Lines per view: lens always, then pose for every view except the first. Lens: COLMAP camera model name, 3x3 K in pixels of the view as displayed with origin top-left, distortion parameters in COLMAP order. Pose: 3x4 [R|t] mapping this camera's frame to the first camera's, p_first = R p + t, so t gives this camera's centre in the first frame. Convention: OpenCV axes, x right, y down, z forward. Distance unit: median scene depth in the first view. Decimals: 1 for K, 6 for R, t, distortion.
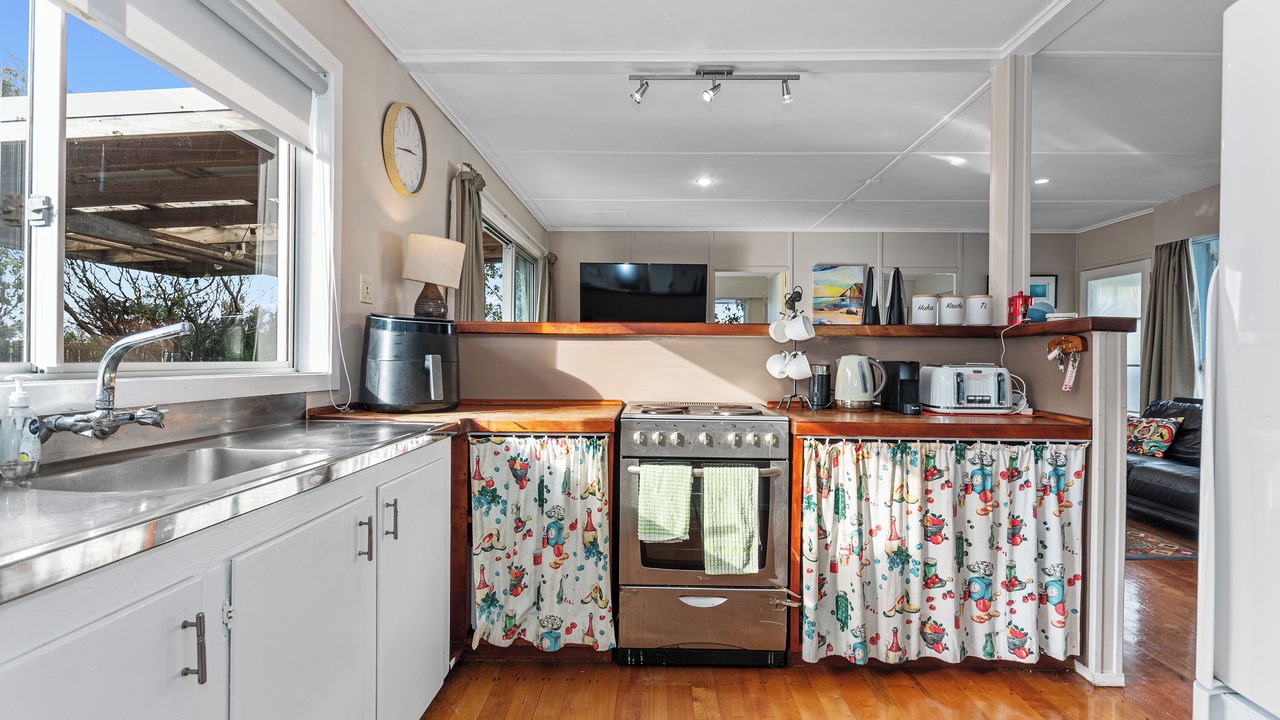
lens RADIAL K [[618.2, 0, 652.6], [0, 618.2, 358.5], [0, 0, 1]] dist [-0.002254, -0.003672]
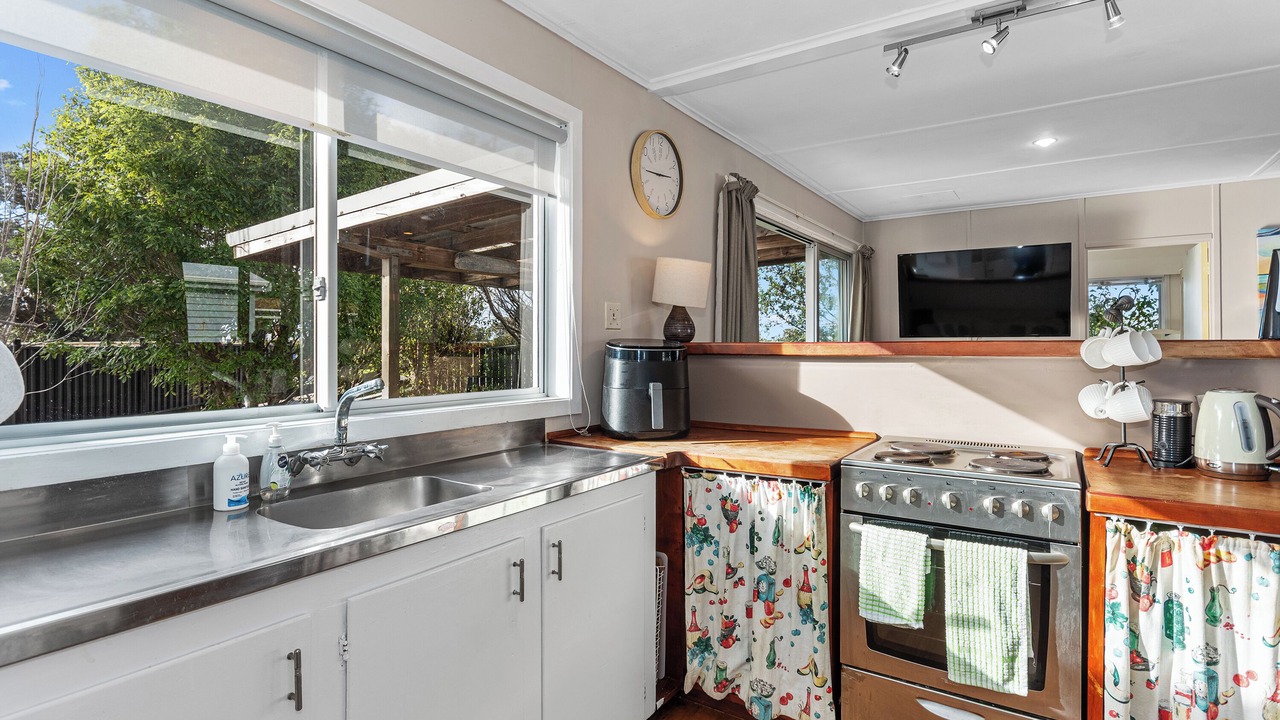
lens RADIAL K [[639.6, 0, 640.1], [0, 639.6, 347.6], [0, 0, 1]] dist [0.000671, -0.003825]
pose [[0.848022, -0.011413, -0.529837, 0.178818], [0.007150, 0.999923, -0.010095, -0.055087], [0.529912, 0.004772, 0.848039, 0.116189]]
